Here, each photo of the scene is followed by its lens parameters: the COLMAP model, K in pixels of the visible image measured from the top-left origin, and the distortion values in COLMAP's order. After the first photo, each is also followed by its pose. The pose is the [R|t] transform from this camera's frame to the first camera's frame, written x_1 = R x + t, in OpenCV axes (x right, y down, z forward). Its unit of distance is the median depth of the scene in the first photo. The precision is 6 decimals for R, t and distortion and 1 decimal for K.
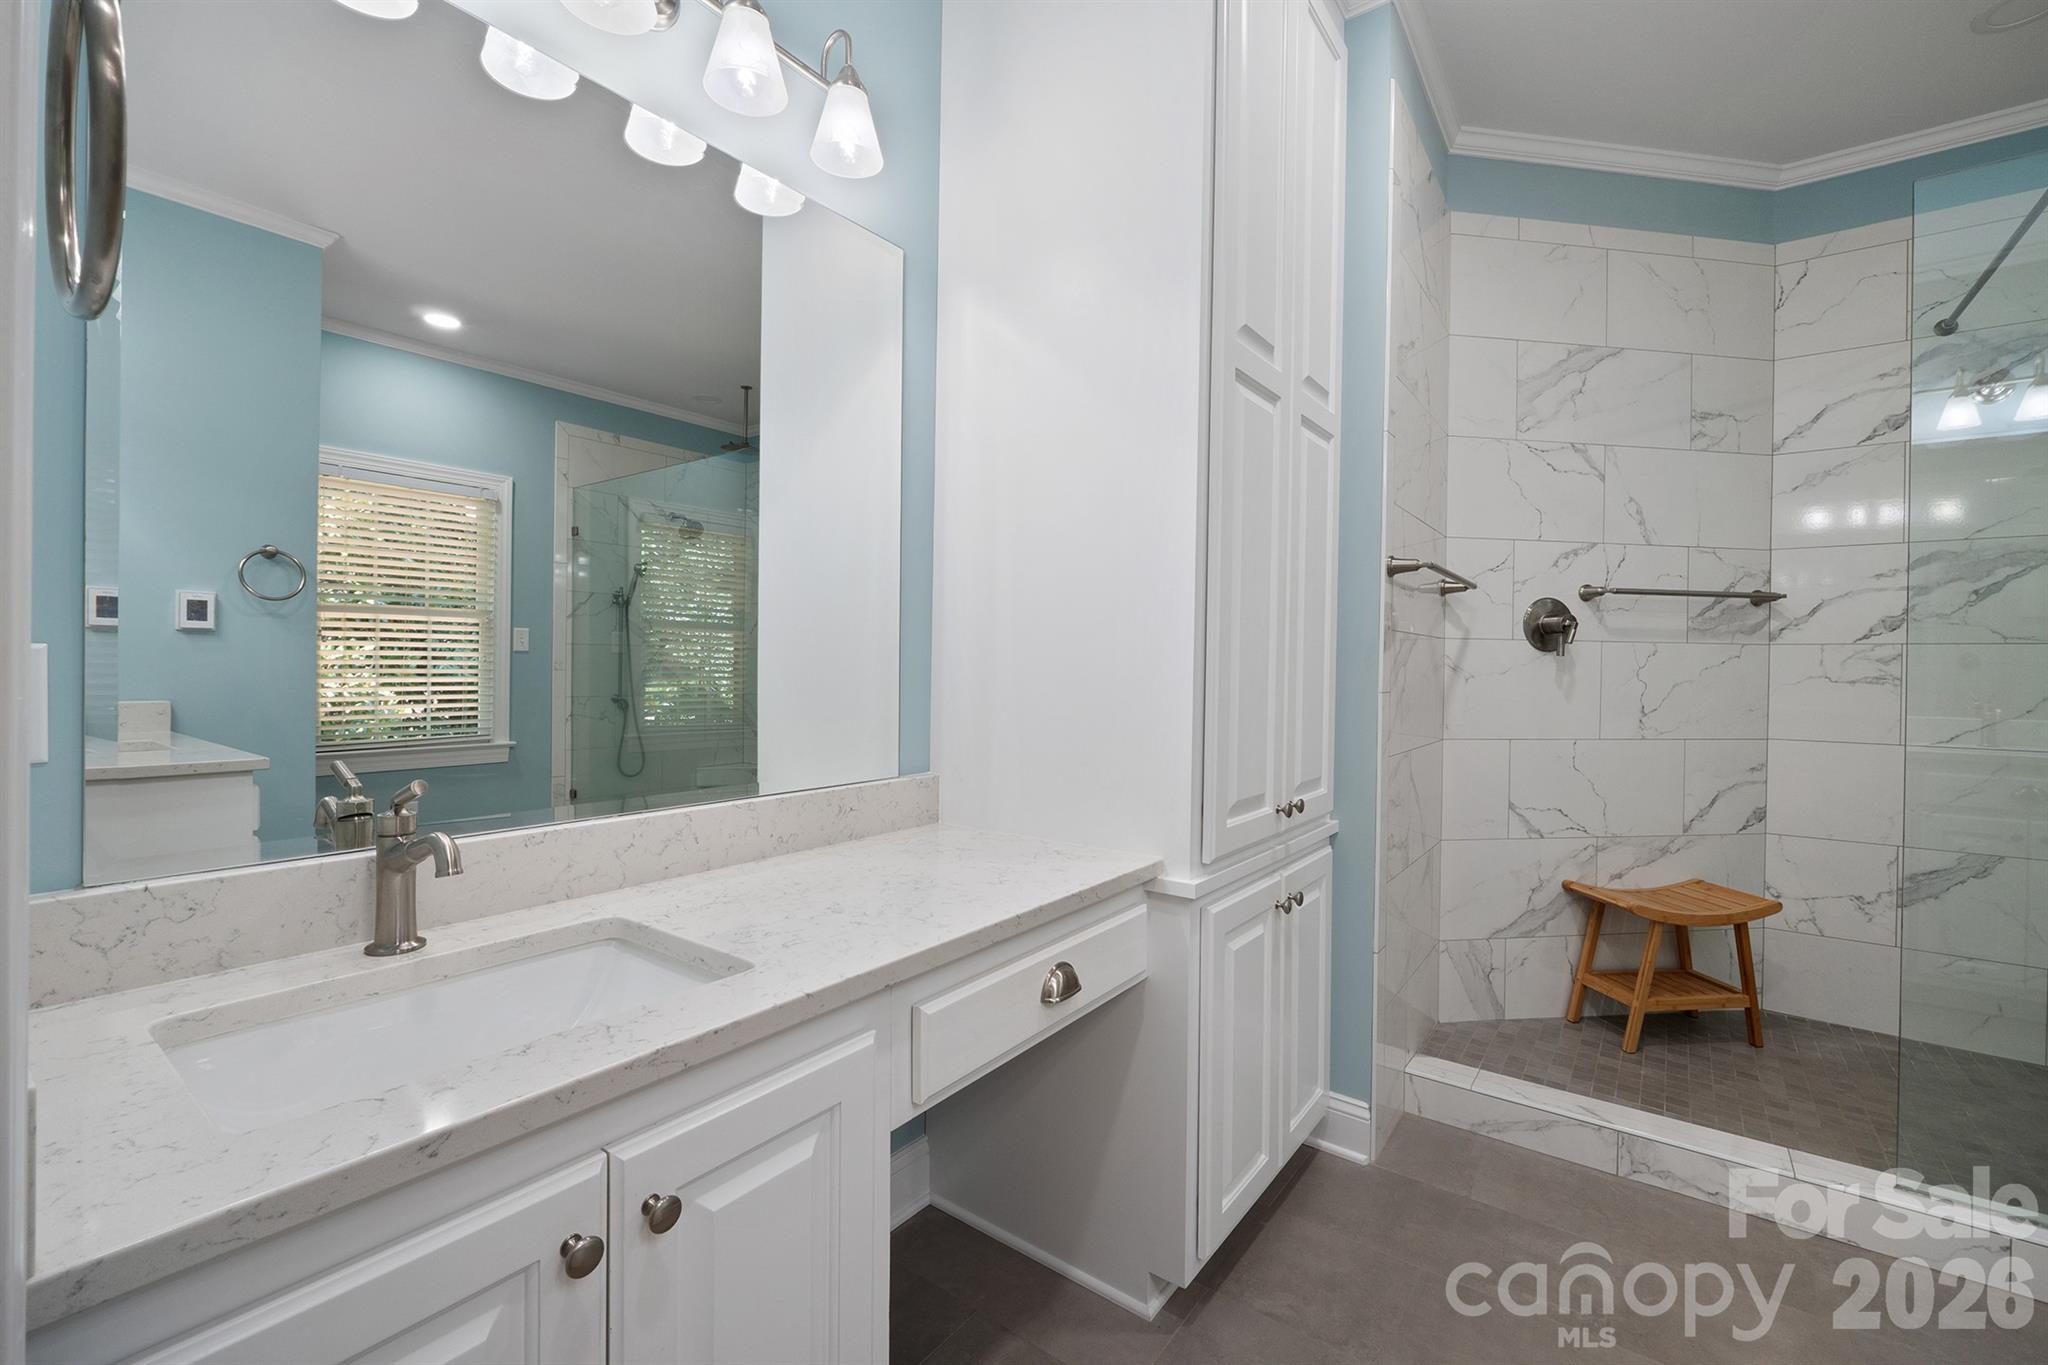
lens RADIAL K [[867.3, 0, 1026.6], [0, 867.3, 673.1], [0, 0, 1]] dist [-0.007997, -0.000509]
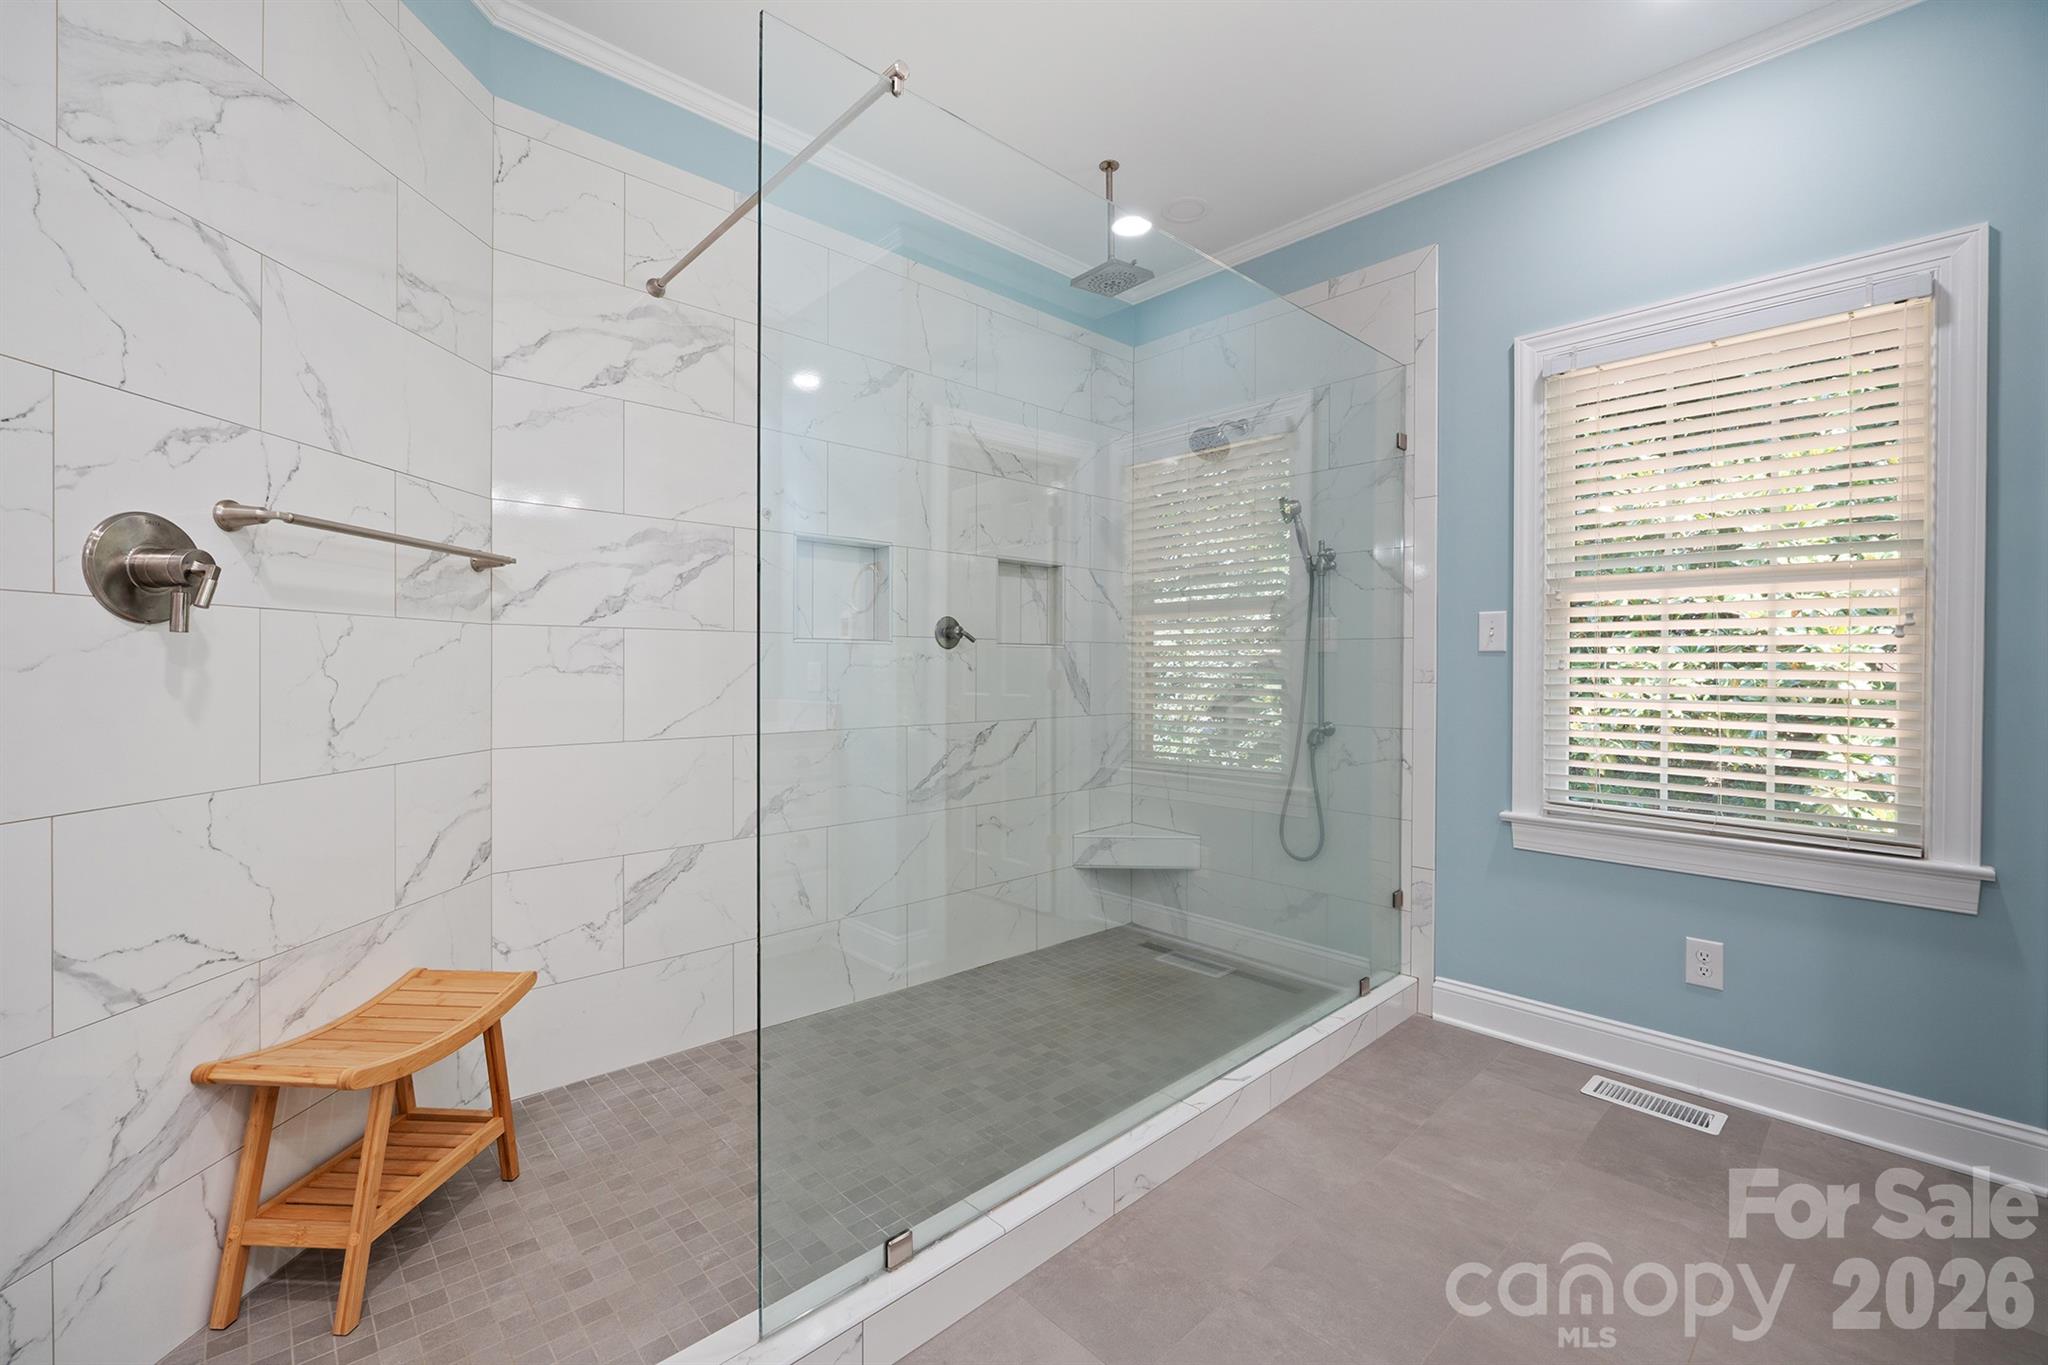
lens RADIAL K [[867.3, 0, 1040.4], [0, 867.3, 669.1], [0, 0, 1]] dist [-0.007997, -0.000509]
pose [[0.179517, -0.017479, 0.983600, 0.212923], [0.005876, 0.999843, 0.016695, -0.003704], [-0.983737, 0.002782, 0.179592, 0.411048]]
